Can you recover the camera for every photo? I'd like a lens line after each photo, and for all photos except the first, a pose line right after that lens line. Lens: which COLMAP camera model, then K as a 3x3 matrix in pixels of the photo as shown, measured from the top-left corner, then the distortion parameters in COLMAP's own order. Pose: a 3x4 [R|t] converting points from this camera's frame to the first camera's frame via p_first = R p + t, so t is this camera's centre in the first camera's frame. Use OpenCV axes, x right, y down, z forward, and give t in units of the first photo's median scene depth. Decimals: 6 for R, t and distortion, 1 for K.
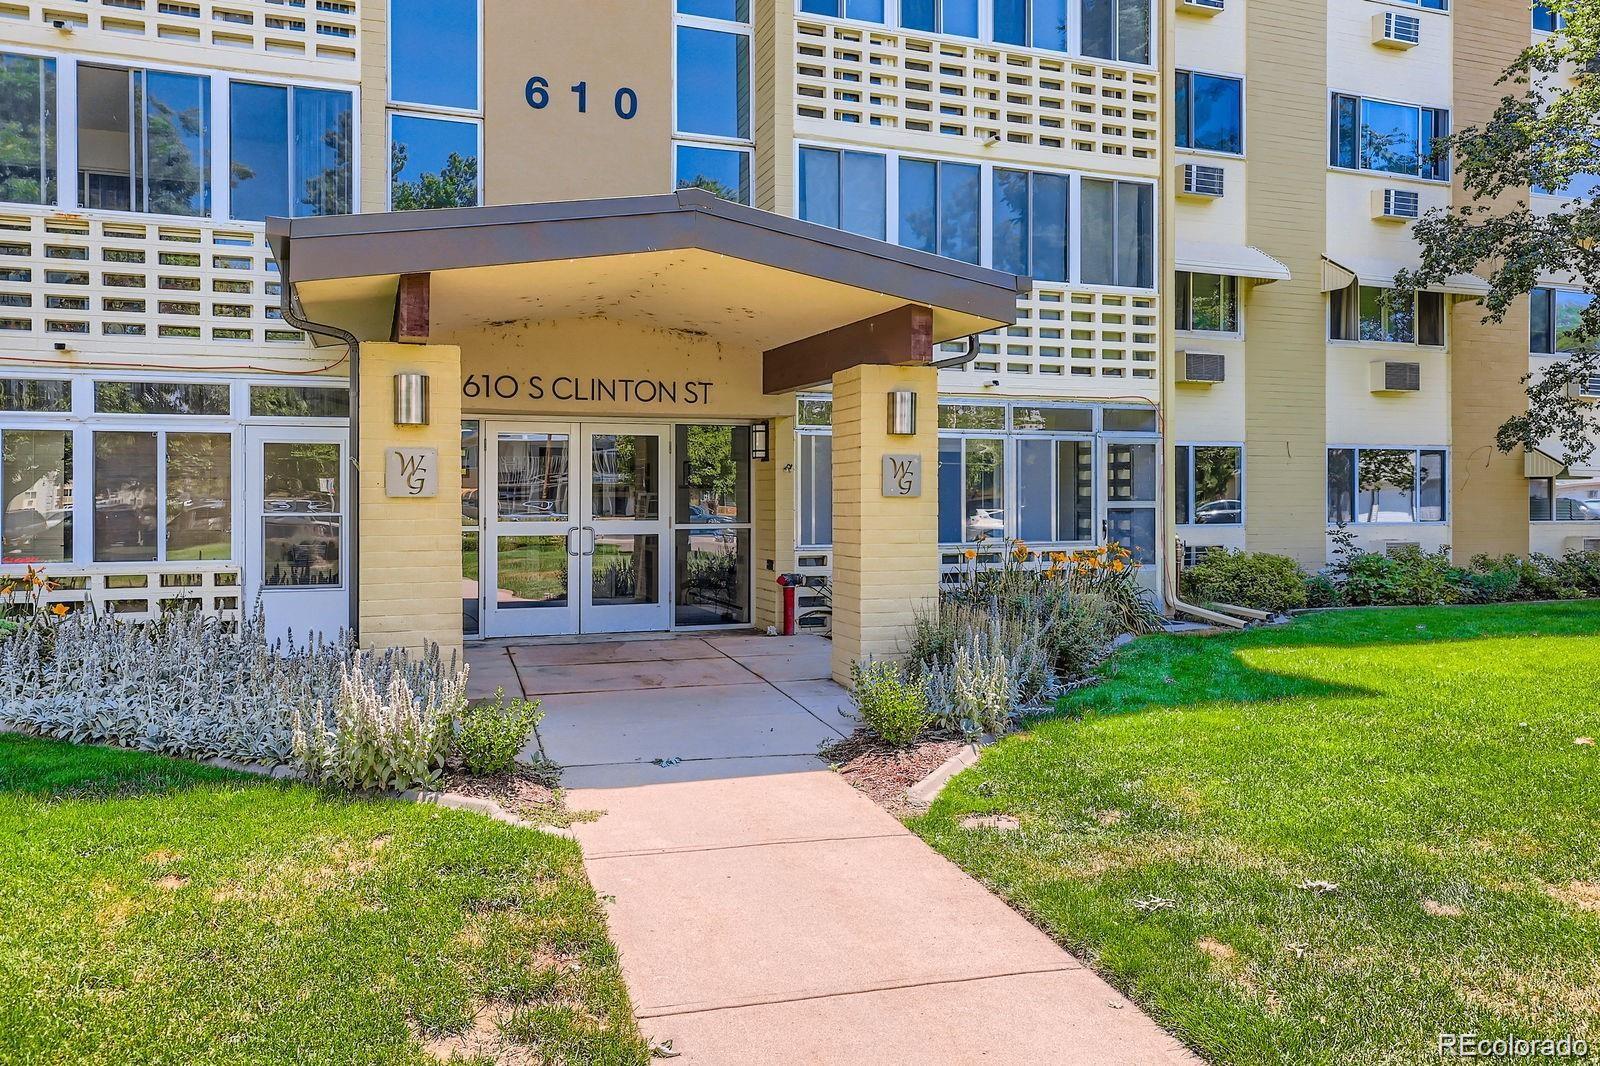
lens RADIAL K [[1153.0, 0, 801.1], [0, 1153.0, 493.0], [0, 0, 1]] dist [0.001229, -0.002232]
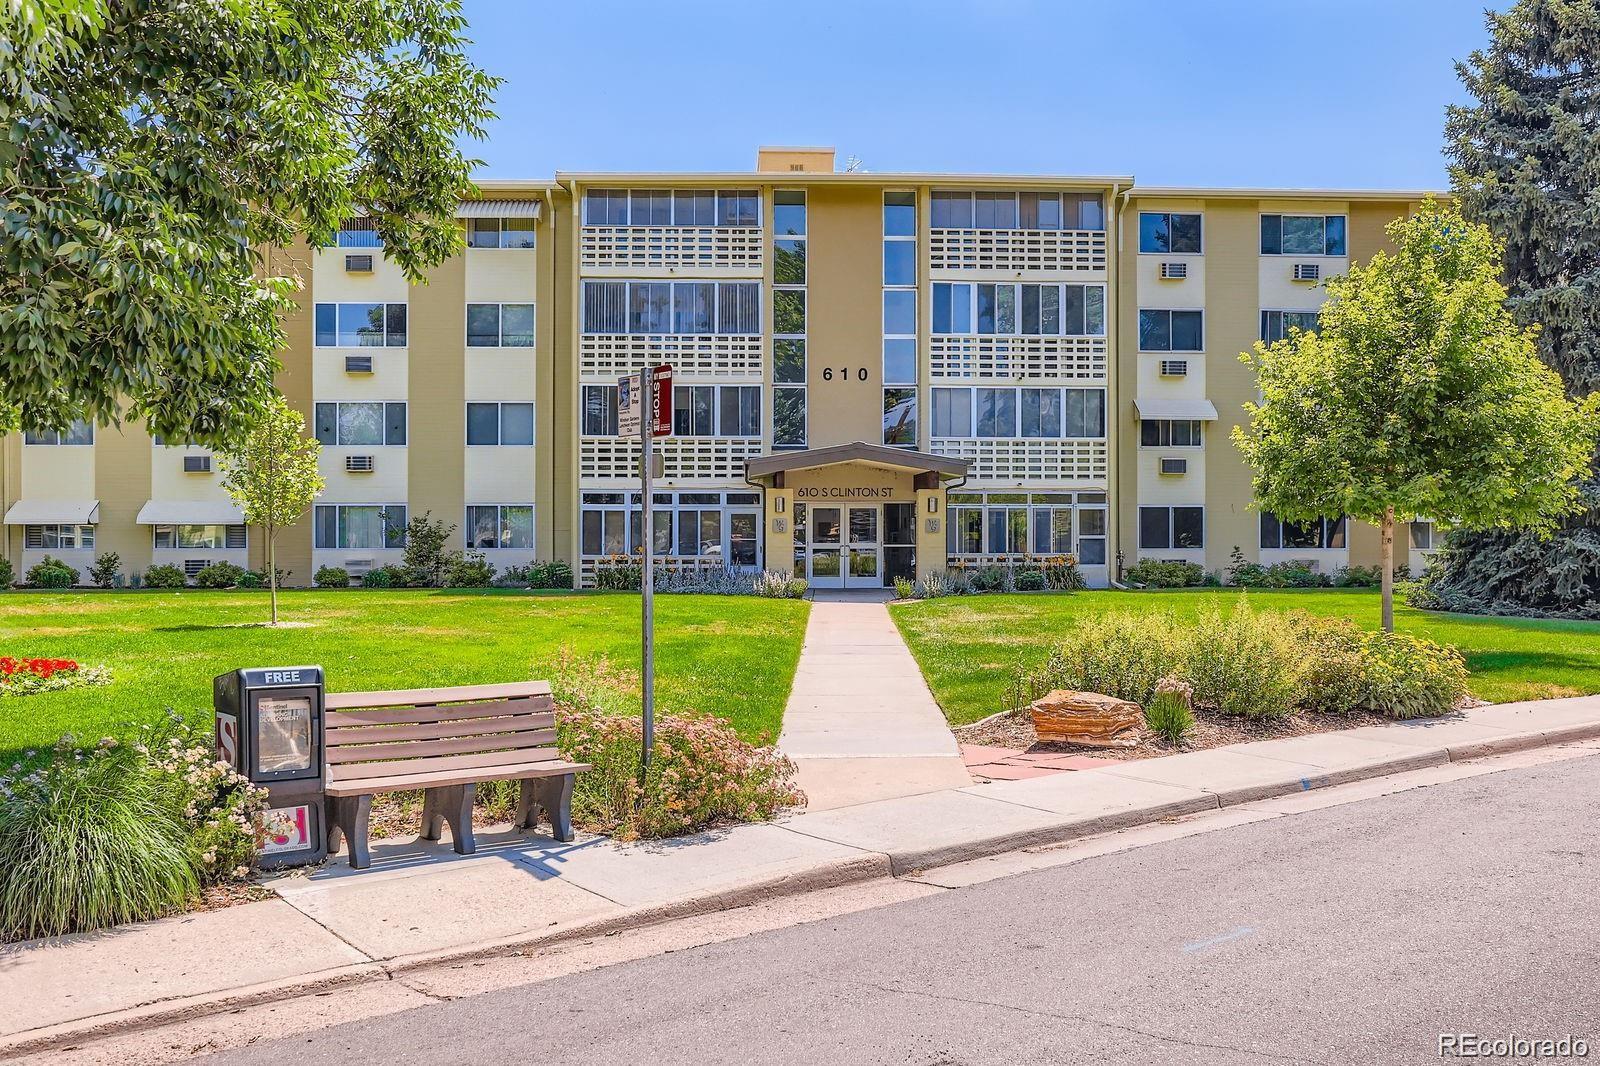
lens RADIAL K [[1607.7, 0, 800.0], [0, 1607.7, 533.5], [0, 0, 1]] dist [-0.000622, 0.000000]
pose [[0.948987, -0.000635, -0.315313, 0.794447], [-0.000020, 0.999998, -0.002073, 0.010886], [0.315314, 0.001974, 0.948985, -2.279127]]
